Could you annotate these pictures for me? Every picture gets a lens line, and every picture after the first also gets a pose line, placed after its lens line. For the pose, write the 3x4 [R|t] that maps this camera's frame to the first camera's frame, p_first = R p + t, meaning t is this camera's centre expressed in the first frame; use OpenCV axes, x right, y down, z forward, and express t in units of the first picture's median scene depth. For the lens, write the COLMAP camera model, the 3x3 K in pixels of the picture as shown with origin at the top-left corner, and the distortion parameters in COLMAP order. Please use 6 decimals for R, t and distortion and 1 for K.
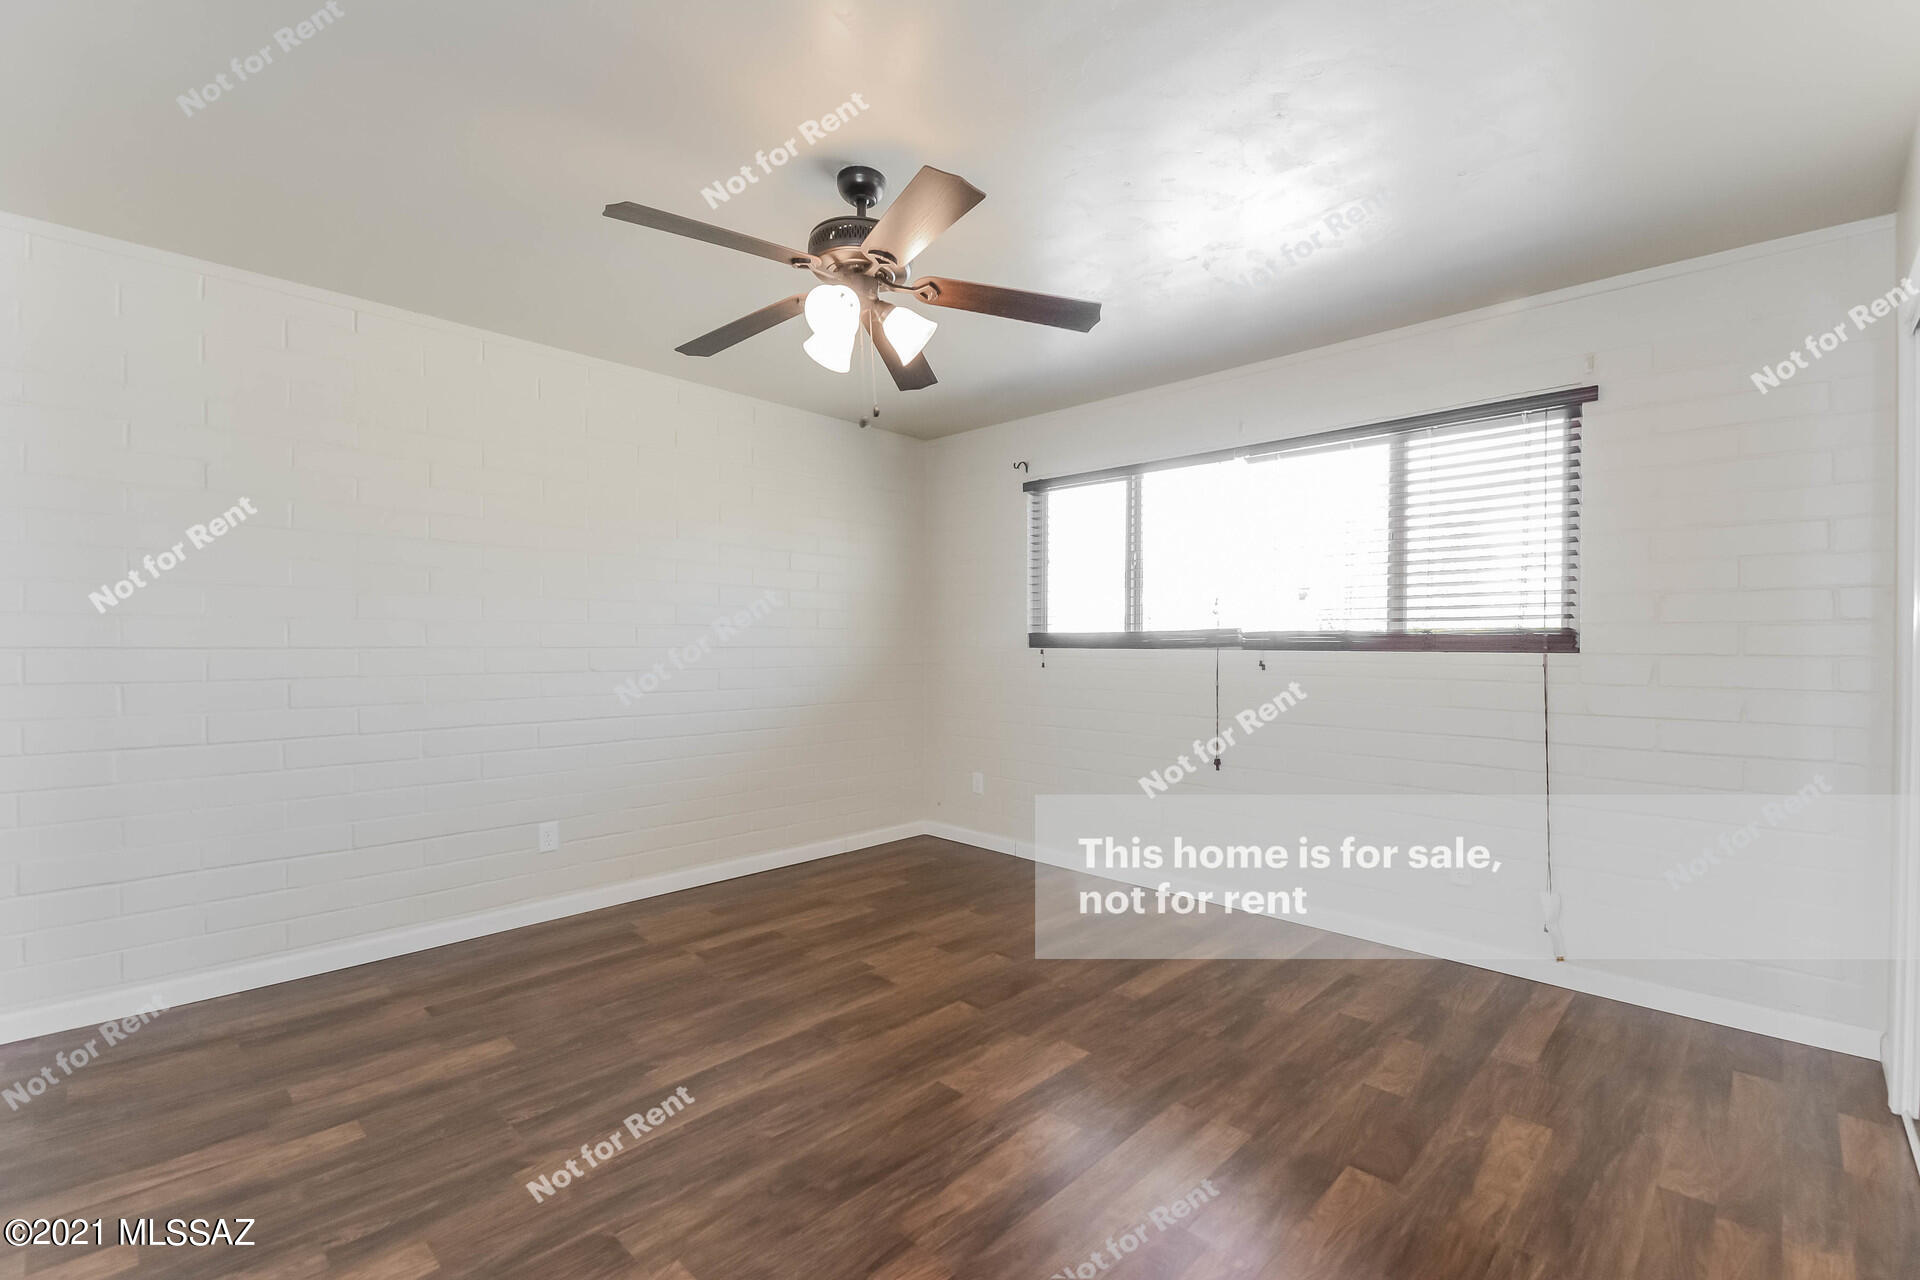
lens RADIAL K [[843.9, 0, 965.9], [0, 843.9, 647.9], [0, 0, 1]] dist [0.026307, -0.006308]
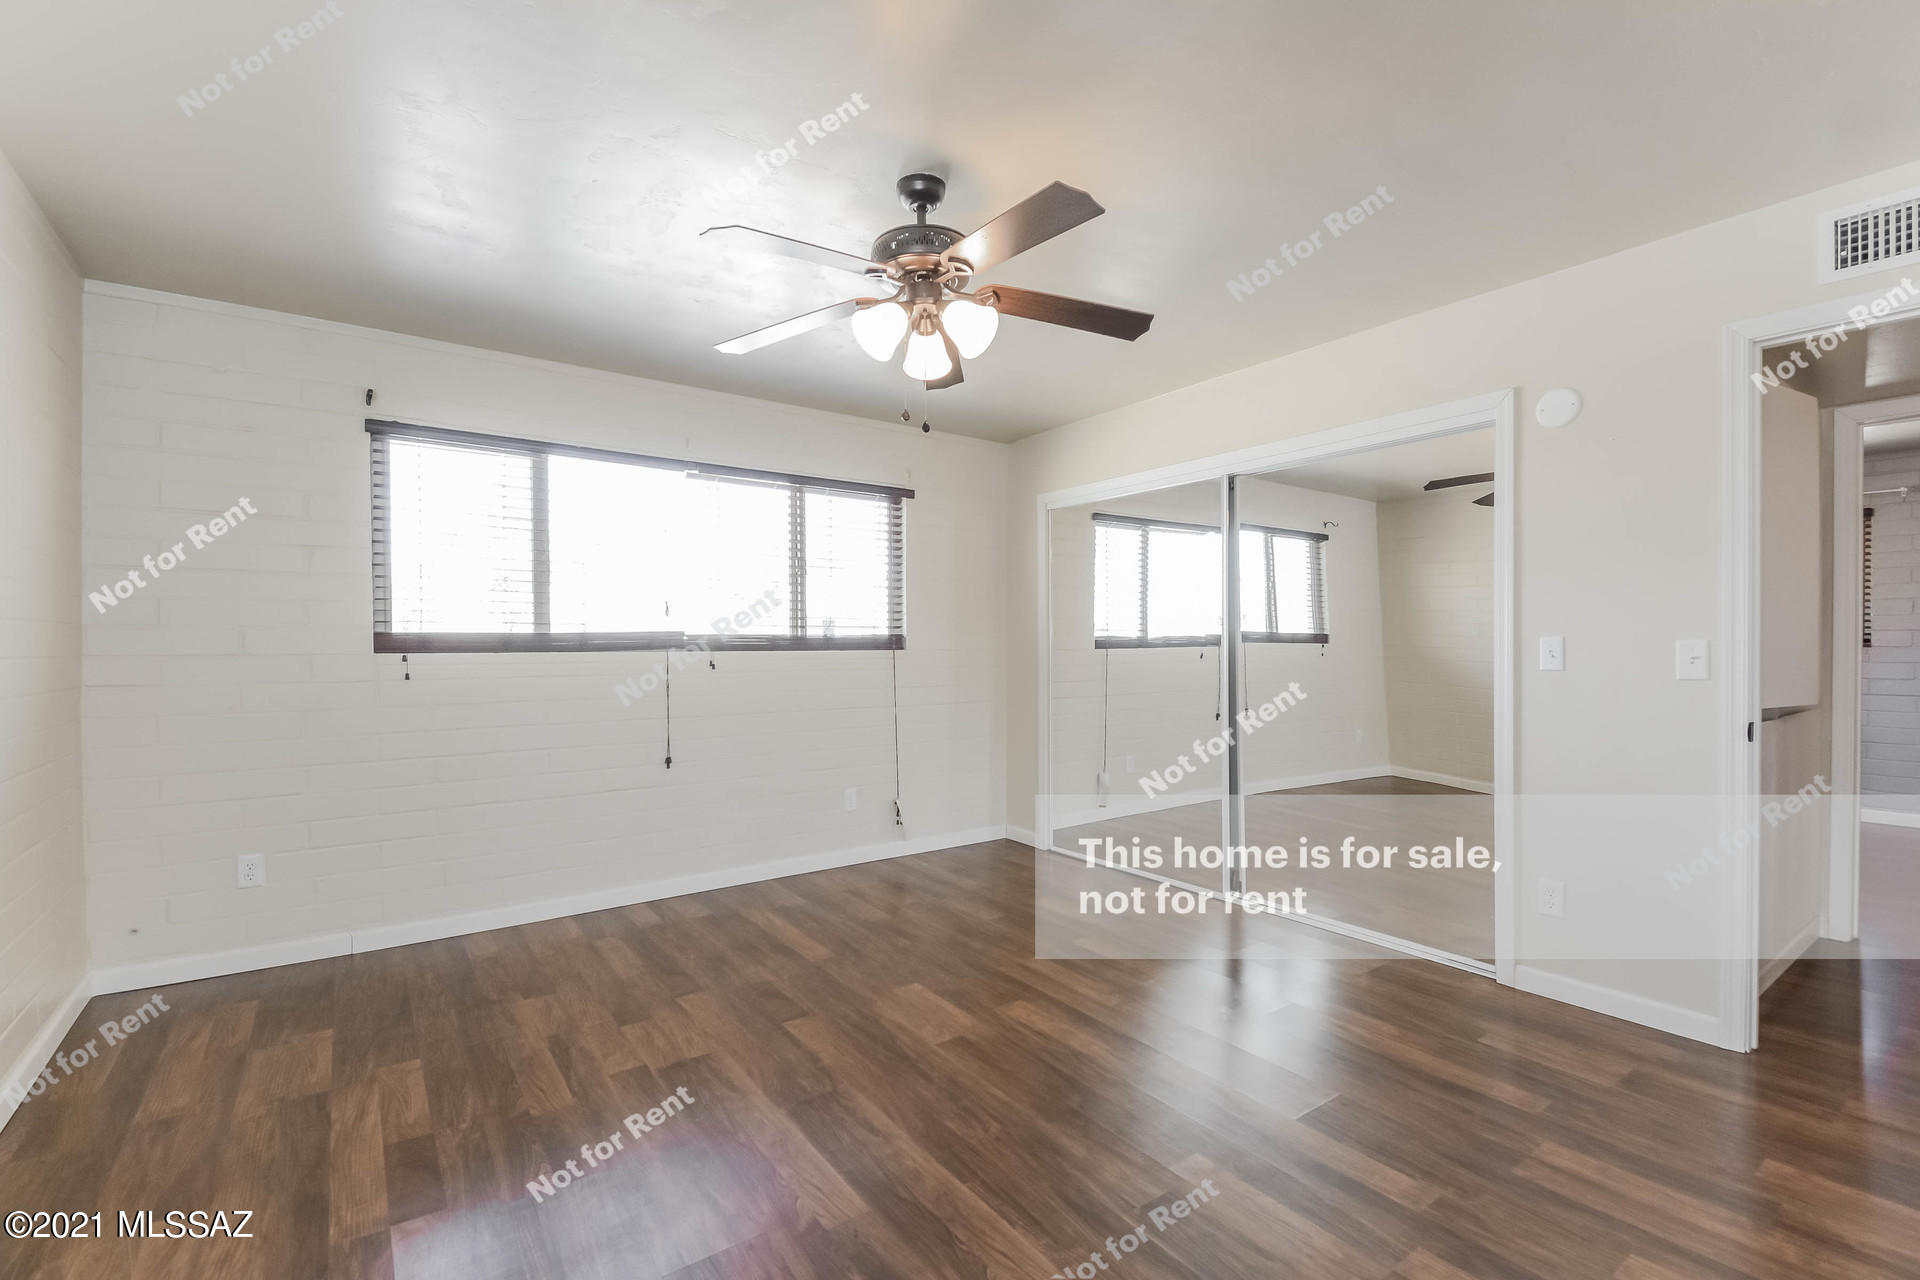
lens RADIAL K [[843.9, 0, 969.9], [0, 843.9, 649.2], [0, 0, 1]] dist [0.026307, -0.006308]
pose [[0.174783, -0.003722, 0.984600, -0.715659], [0.015184, 0.999884, 0.001084, 0.004228], [-0.984490, 0.014761, 0.174819, 0.499635]]
